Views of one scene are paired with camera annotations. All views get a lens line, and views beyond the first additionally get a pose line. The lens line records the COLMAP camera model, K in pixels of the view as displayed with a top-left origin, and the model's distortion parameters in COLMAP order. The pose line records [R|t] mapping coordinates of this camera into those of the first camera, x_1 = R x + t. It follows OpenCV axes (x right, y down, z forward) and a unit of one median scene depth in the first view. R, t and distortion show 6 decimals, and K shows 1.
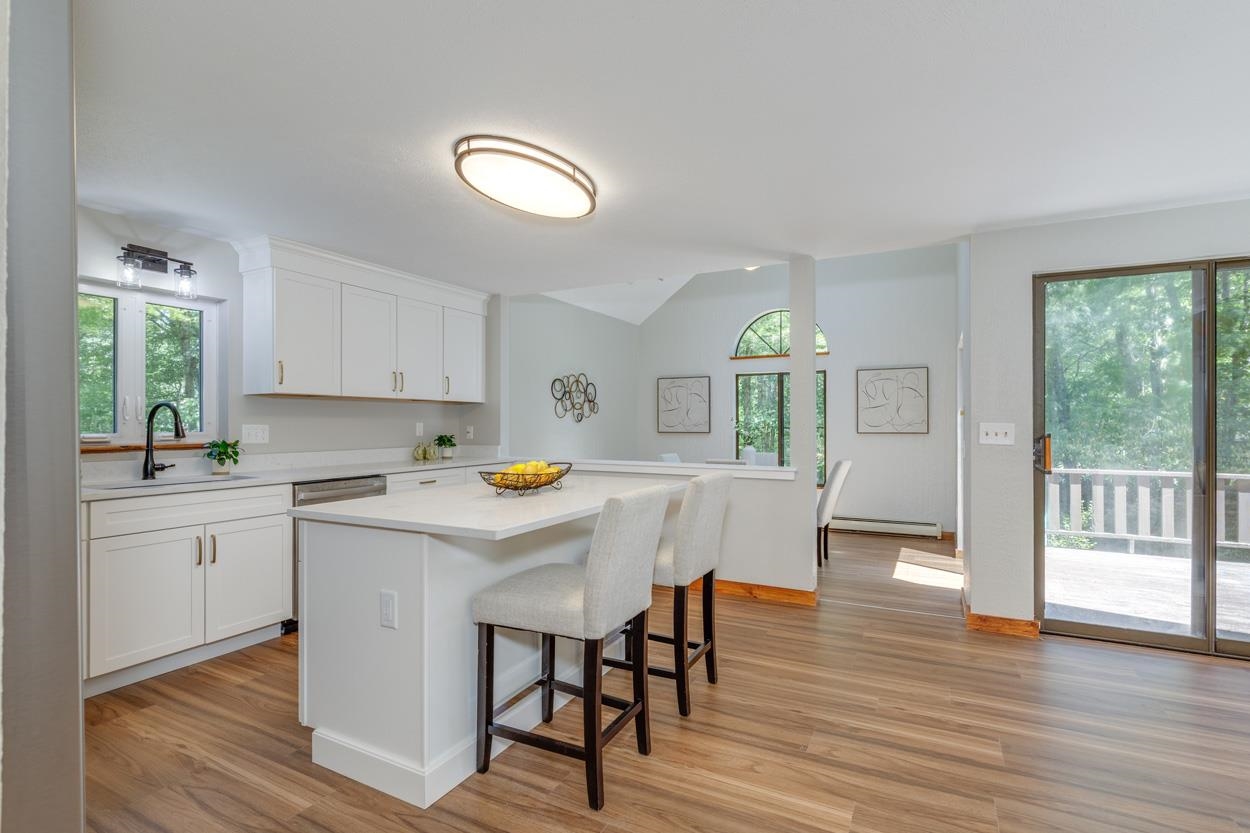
lens RADIAL K [[603.6, 0, 613.6], [0, 603.6, 414.3], [0, 0, 1]] dist [0.004652, -0.002133]
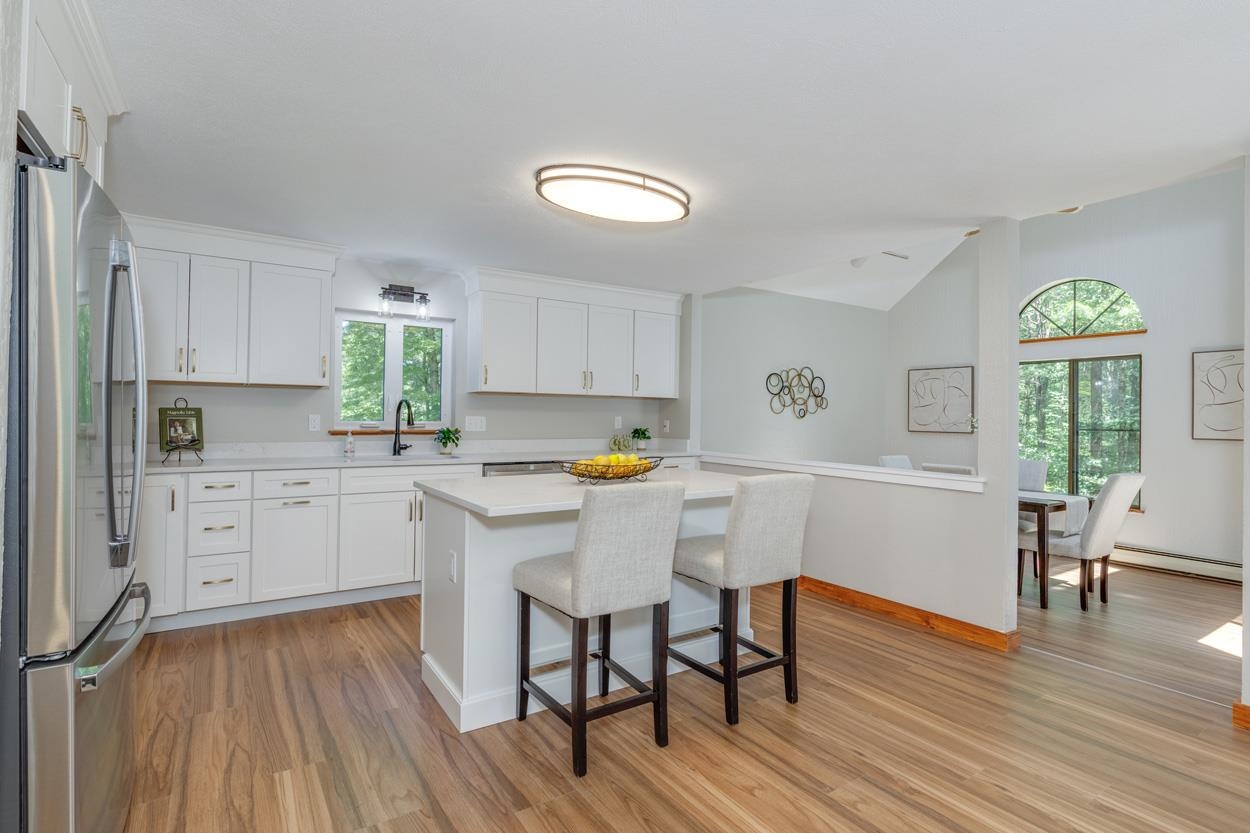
lens RADIAL K [[603.6, 0, 611.8], [0, 603.6, 405.0], [0, 0, 1]] dist [0.004652, -0.002133]
pose [[0.872980, 0.004497, -0.487735, 0.278929], [-0.007301, 0.999966, -0.003848, -0.003849], [0.487701, 0.006920, 0.872983, 0.040280]]
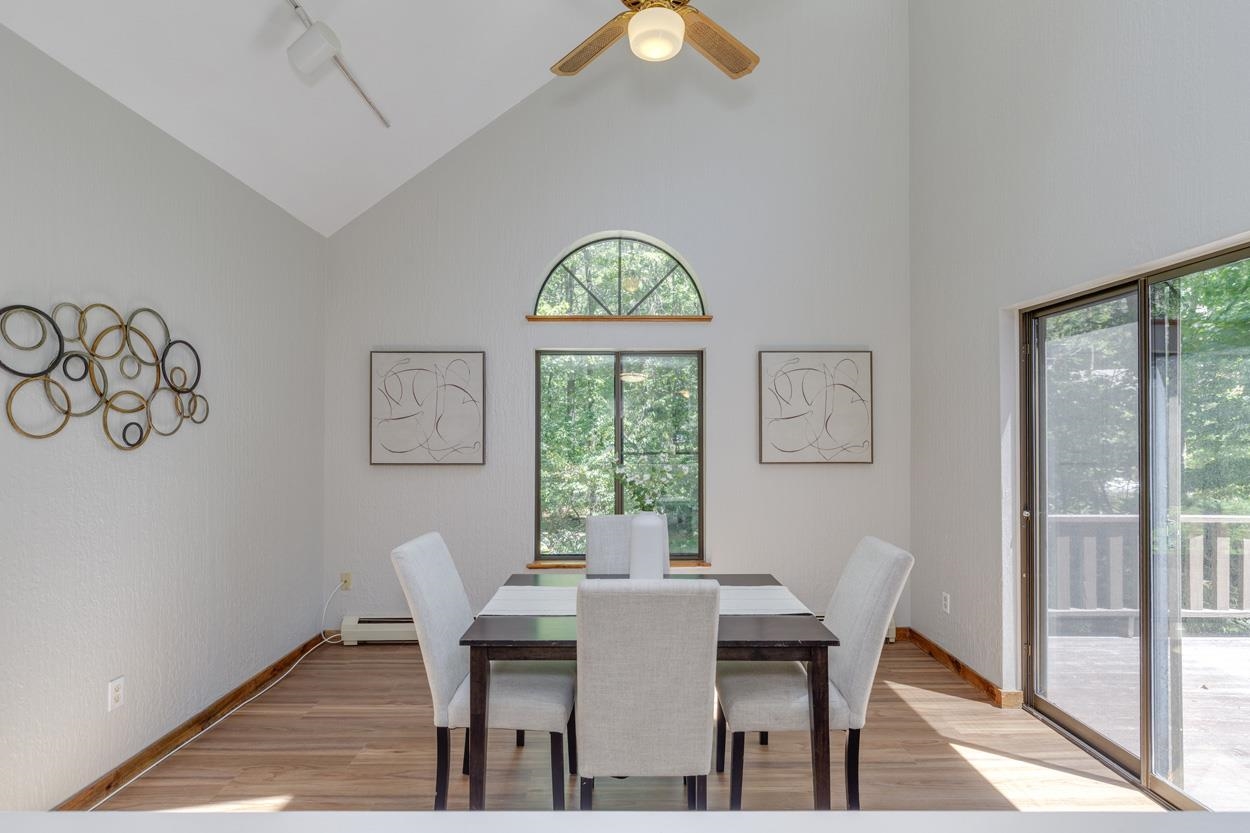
lens RADIAL K [[603.6, 0, 625.9], [0, 603.6, 426.4], [0, 0, 1]] dist [0.004652, -0.002133]
pose [[0.872440, 0.007108, 0.488670, 0.037016], [-0.009244, 0.999955, 0.001960, -0.006030], [-0.488634, -0.006227, 0.872467, 1.078998]]
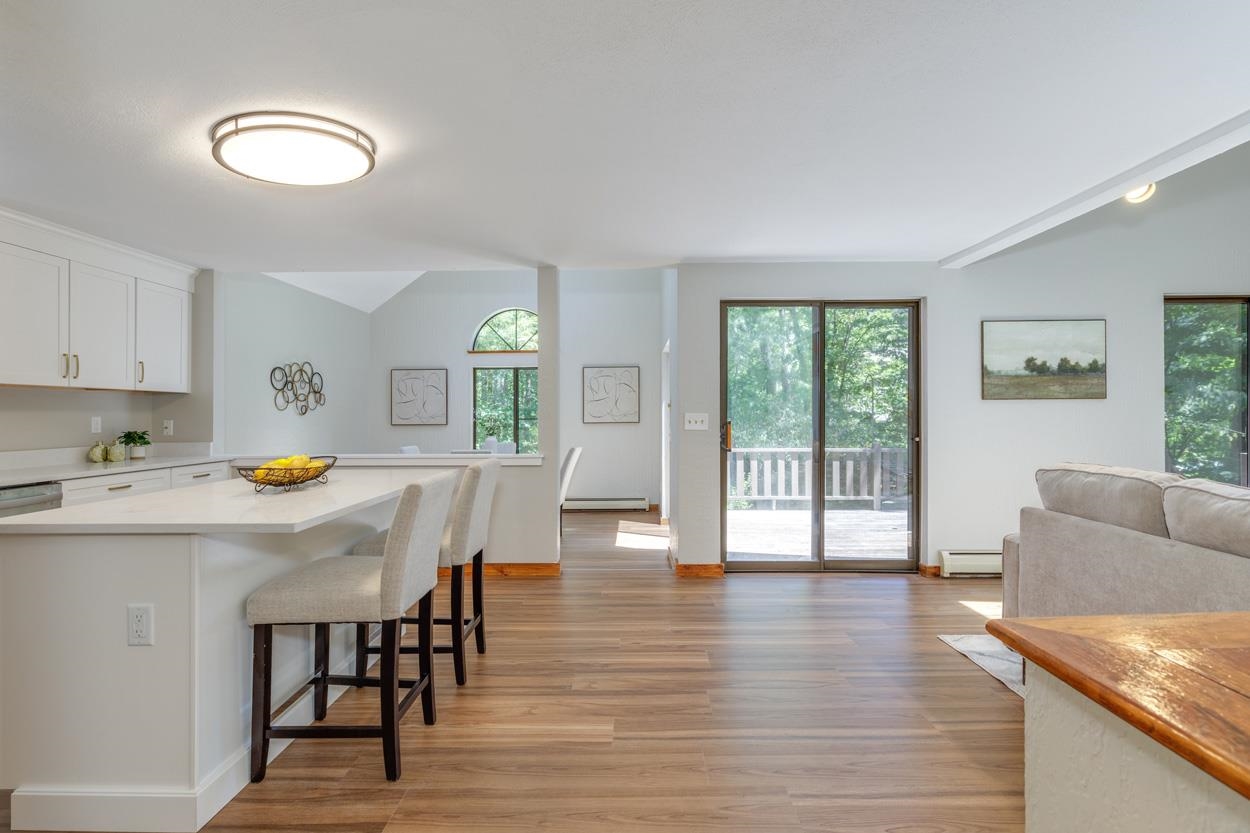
lens RADIAL K [[603.6, 0, 619.8], [0, 603.6, 405.2], [0, 0, 1]] dist [0.004652, -0.002133]
pose [[0.892803, 0.001391, 0.450444, -0.078768], [-0.000220, 0.999996, -0.002651, 0.000624], [-0.450447, 0.002268, 0.892801, -0.062773]]
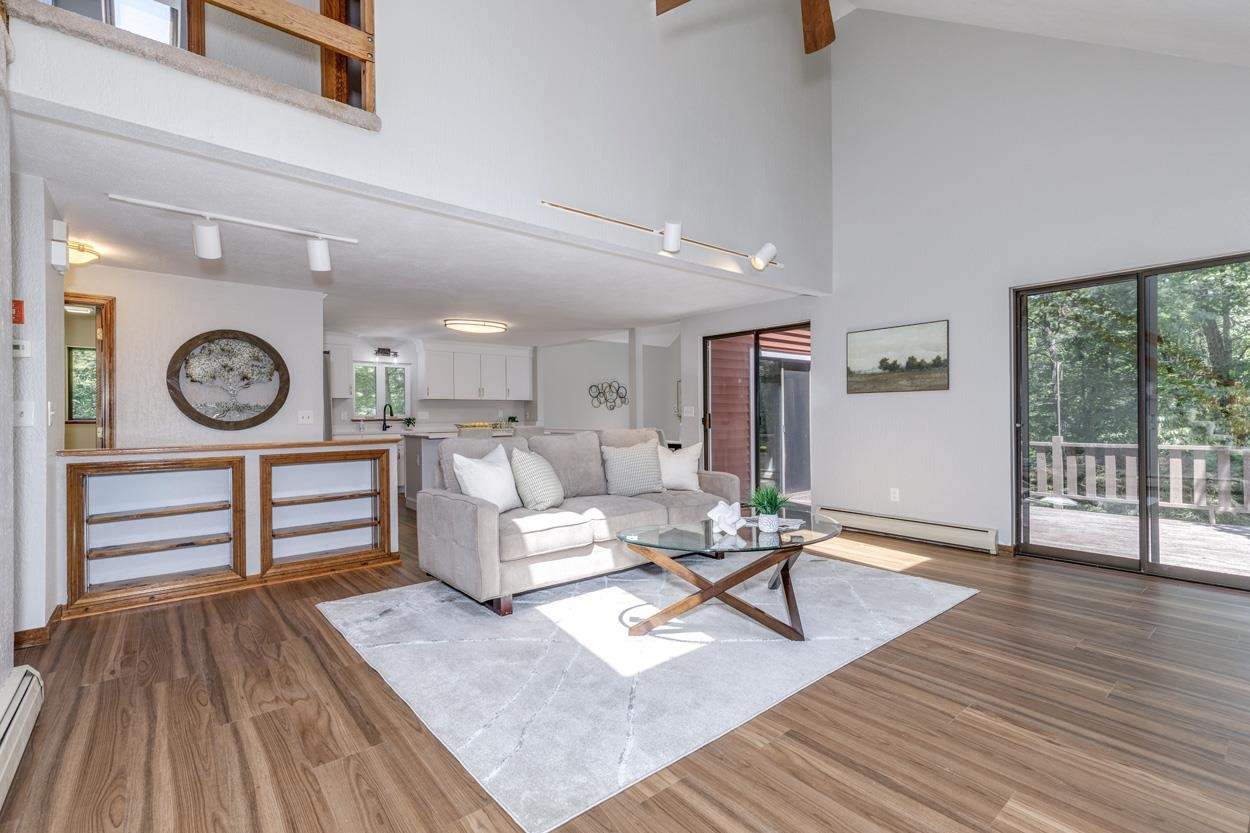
lens RADIAL K [[566.5, 0, 621.4], [0, 566.5, 415.0], [0, 0, 1]] dist [0.003979, 0.002072]
pose [[0.923811, -0.009702, -0.382727, 1.105965], [0.015997, 0.999784, 0.013268, 0.012976], [0.382515, -0.018380, 0.923766, -0.891697]]
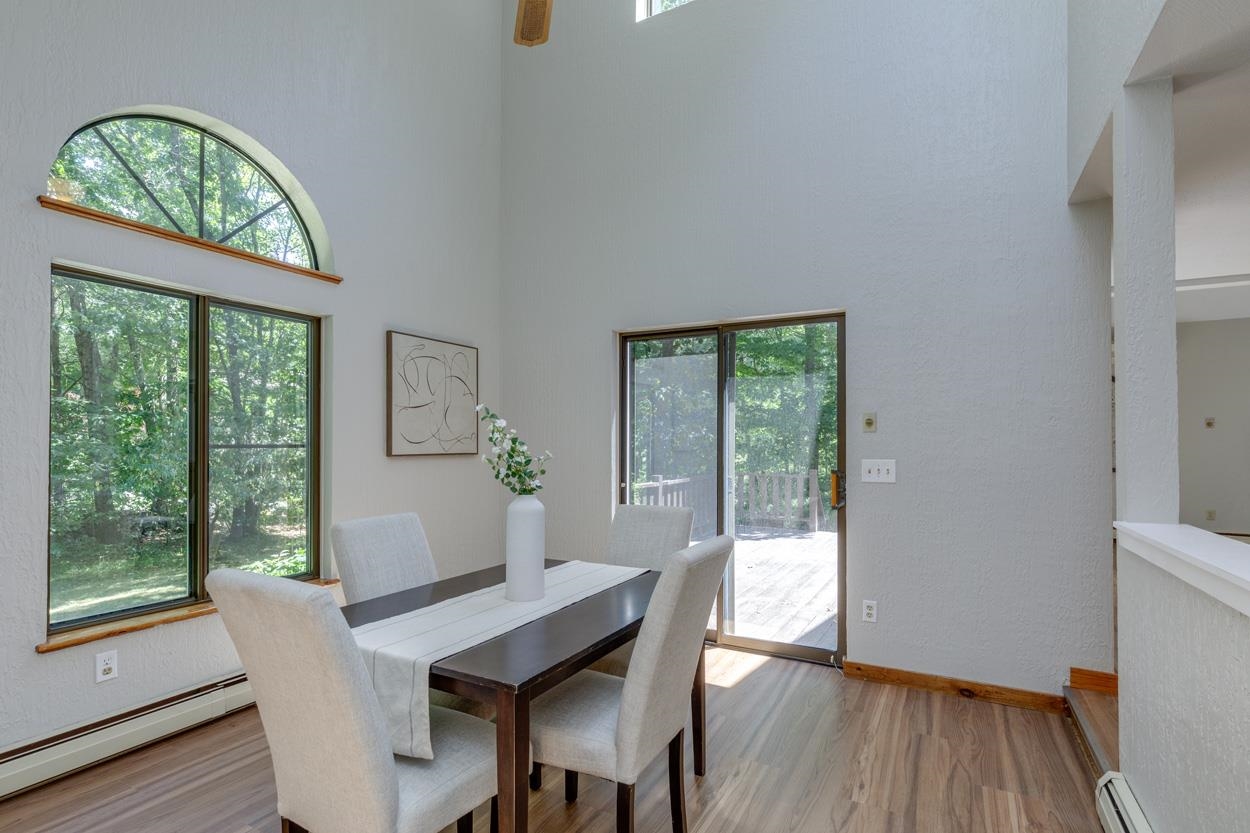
lens RADIAL K [[603.6, 0, 635.7], [0, 603.6, 433.7], [0, 0, 1]] dist [0.004652, -0.002133]
pose [[-0.025422, 0.017646, 0.999521, -0.196573], [-0.016618, 0.999699, -0.018072, 0.034514], [-0.999539, -0.017070, -0.025121, 1.528018]]
